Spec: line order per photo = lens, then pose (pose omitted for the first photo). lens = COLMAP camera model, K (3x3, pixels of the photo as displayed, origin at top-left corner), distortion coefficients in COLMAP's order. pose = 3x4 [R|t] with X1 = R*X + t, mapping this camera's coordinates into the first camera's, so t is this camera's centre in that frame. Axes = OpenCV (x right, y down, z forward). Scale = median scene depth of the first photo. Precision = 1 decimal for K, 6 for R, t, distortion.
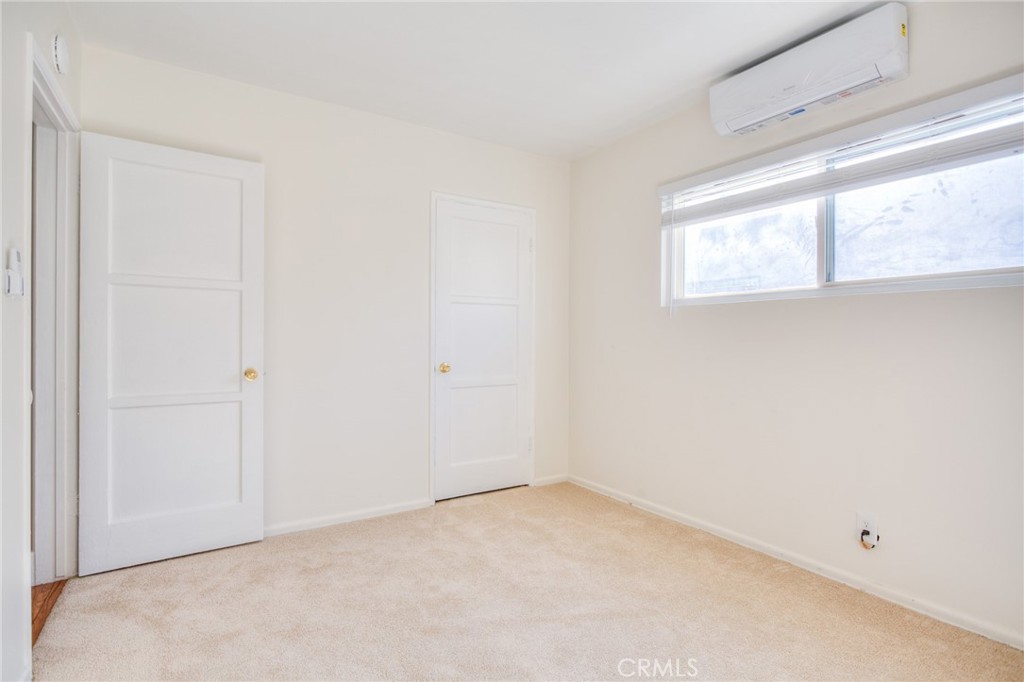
lens RADIAL K [[500.2, 0, 510.3], [0, 500.2, 339.9], [0, 0, 1]] dist [-0.015661, 0.007951]
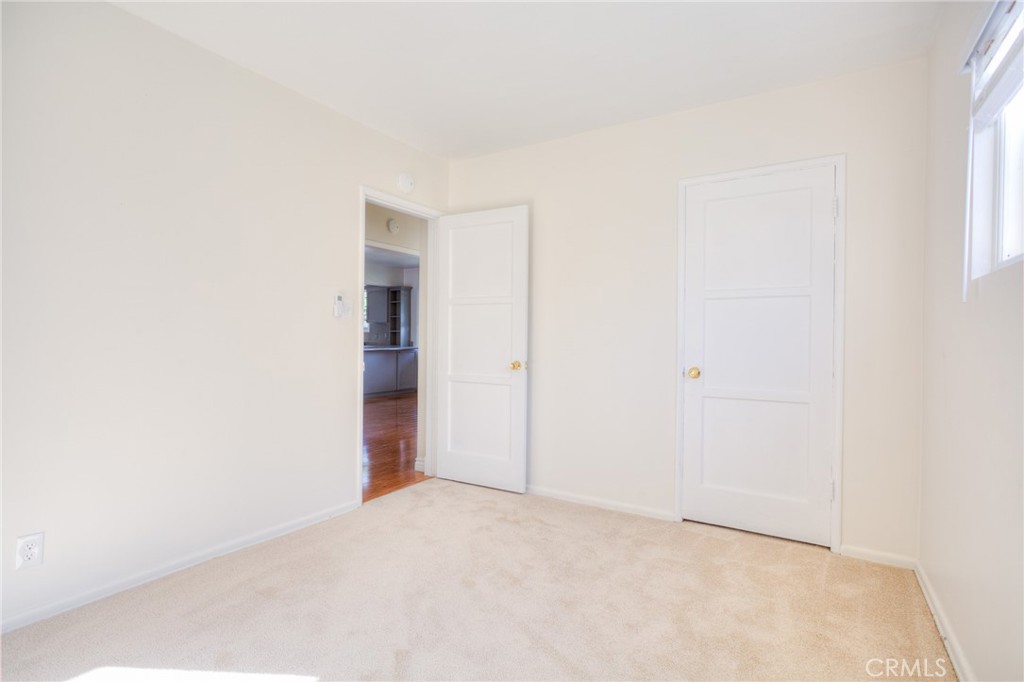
lens RADIAL K [[500.2, 0, 512.1], [0, 500.2, 337.7], [0, 0, 1]] dist [-0.015661, 0.007951]
pose [[0.425688, -0.003995, -0.904861, 0.622704], [-0.010671, 0.999899, -0.009434, 0.006521], [0.904807, 0.013672, 0.425602, 0.381435]]
